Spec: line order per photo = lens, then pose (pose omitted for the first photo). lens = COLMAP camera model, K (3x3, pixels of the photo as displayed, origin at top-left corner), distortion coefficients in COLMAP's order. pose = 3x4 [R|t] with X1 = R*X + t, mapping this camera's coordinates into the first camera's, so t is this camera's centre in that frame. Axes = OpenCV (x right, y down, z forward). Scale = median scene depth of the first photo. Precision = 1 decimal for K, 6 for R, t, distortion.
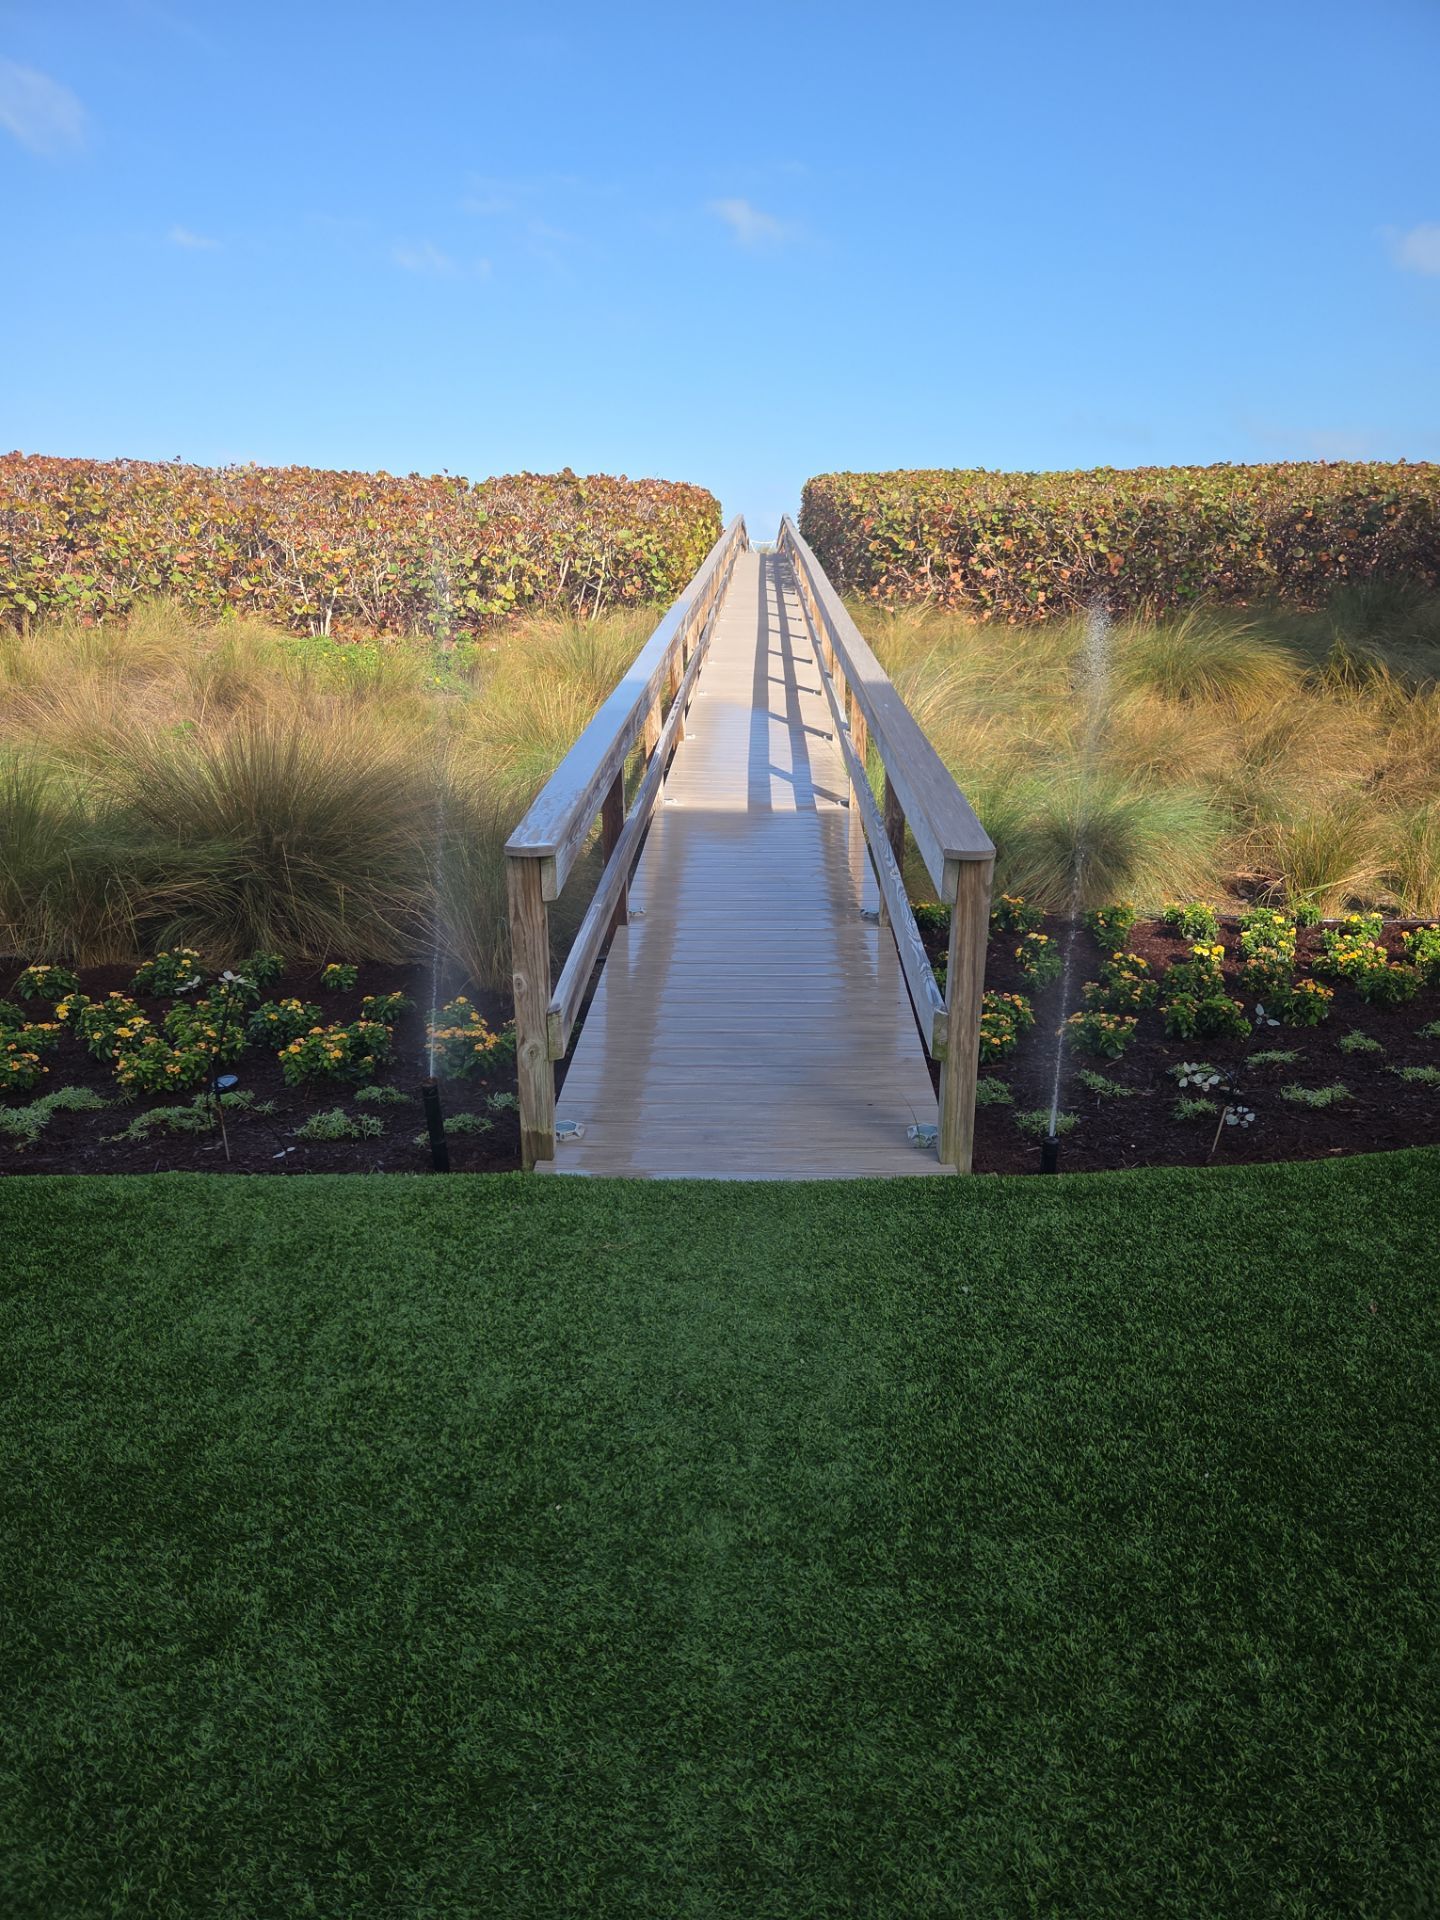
lens RADIAL K [[1298.1, 0, 795.6], [0, 1298.1, 963.0], [0, 0, 1]] dist [0.080492, -0.077021]
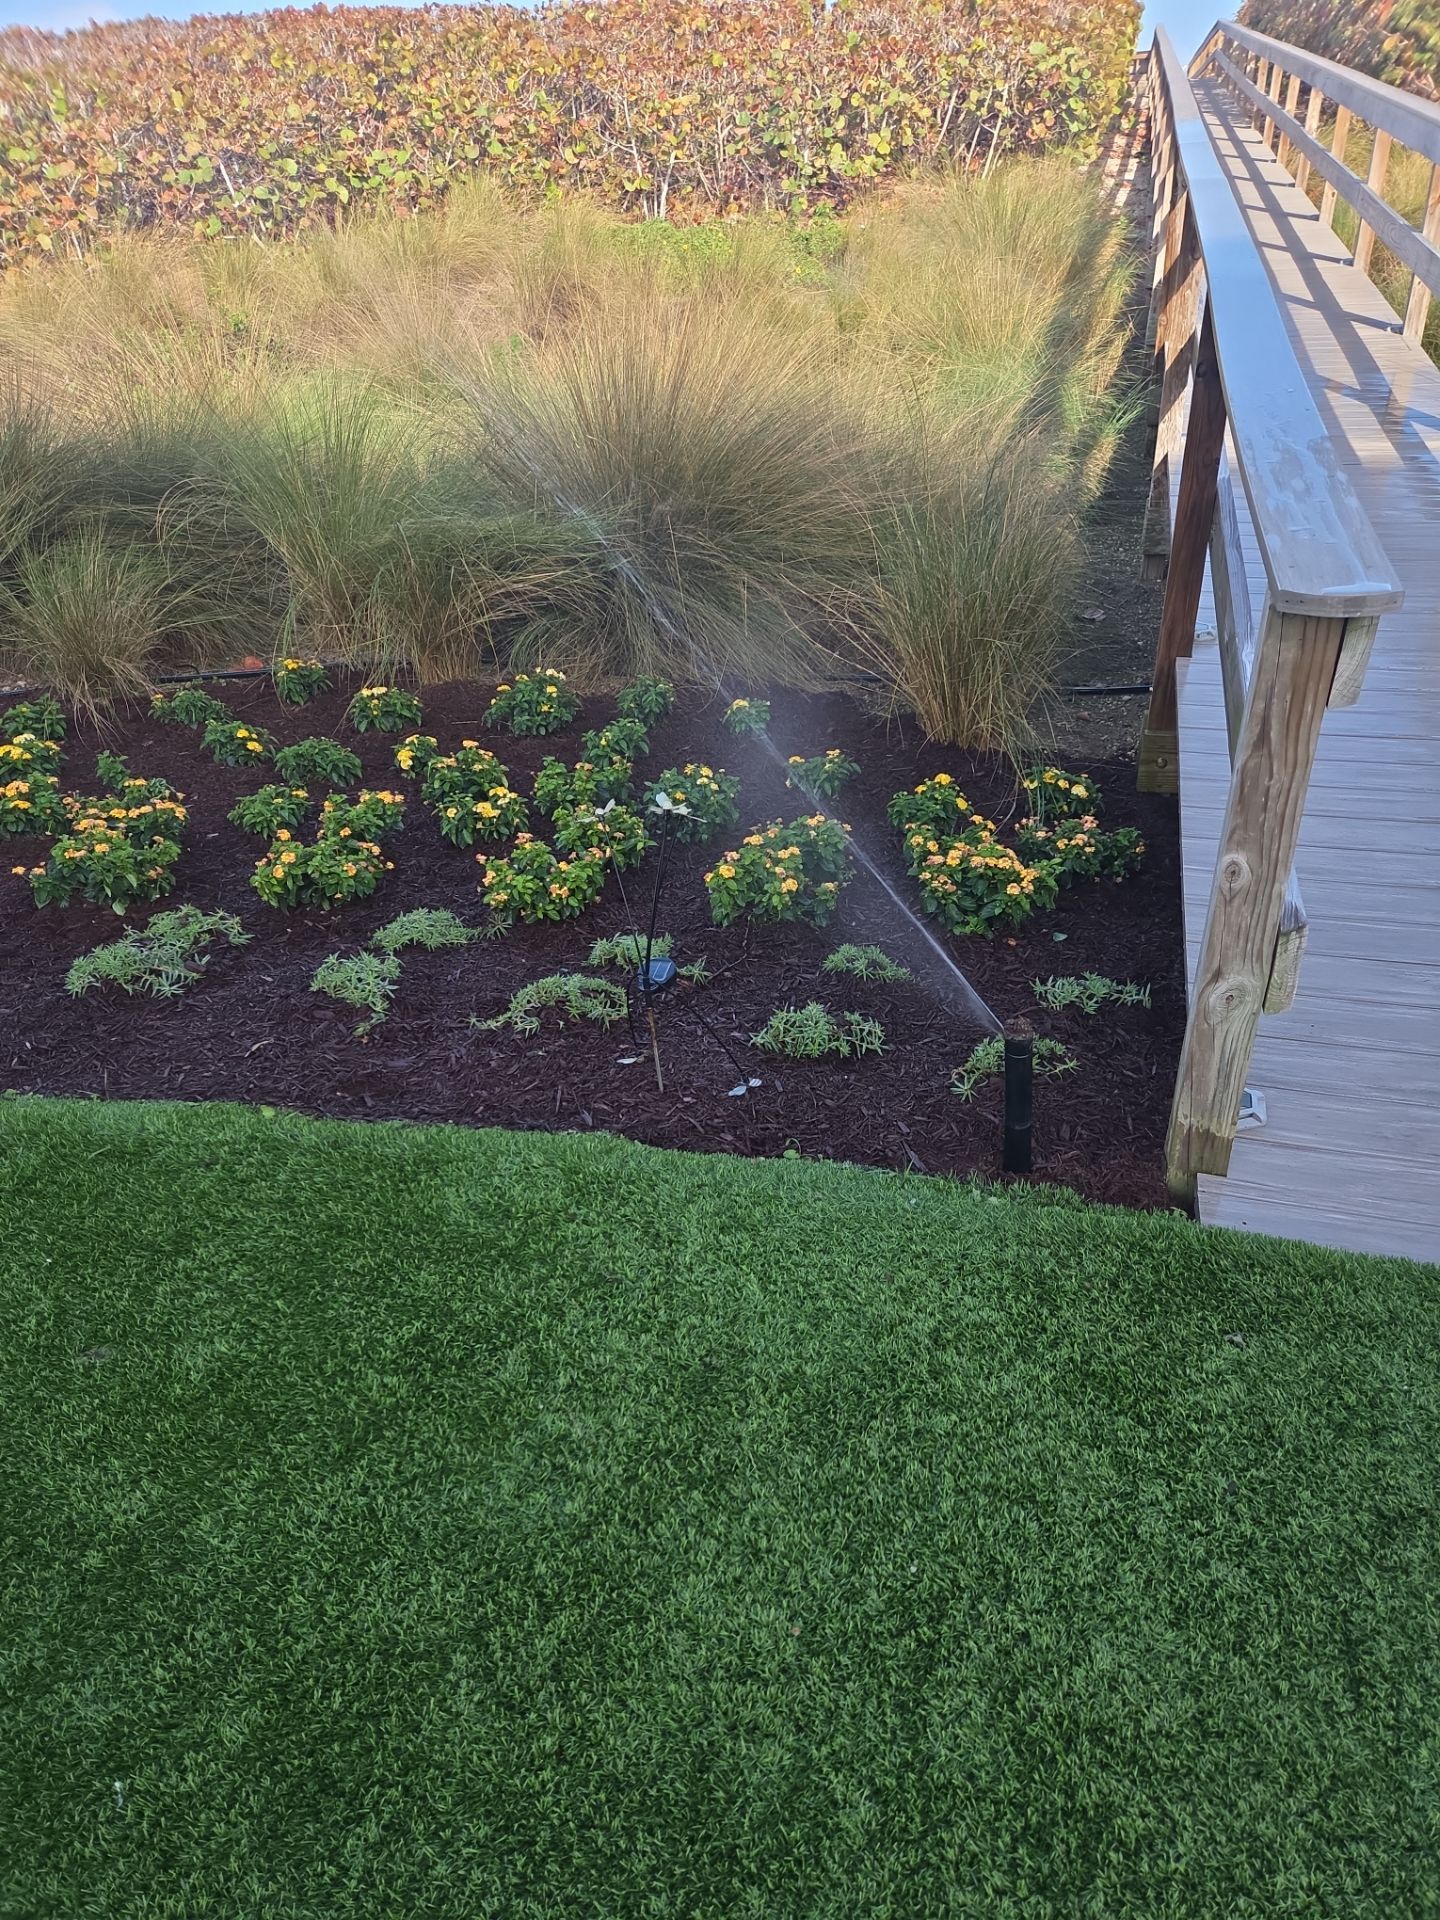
lens RADIAL K [[1298.1, 0, 740.1], [0, 1298.1, 928.4], [0, 0, 1]] dist [0.080492, -0.077021]
pose [[0.967600, 0.084628, -0.237884, -0.080659], [-0.024371, 0.969060, 0.245618, -0.023979], [0.251310, -0.231863, 0.939725, 0.142330]]
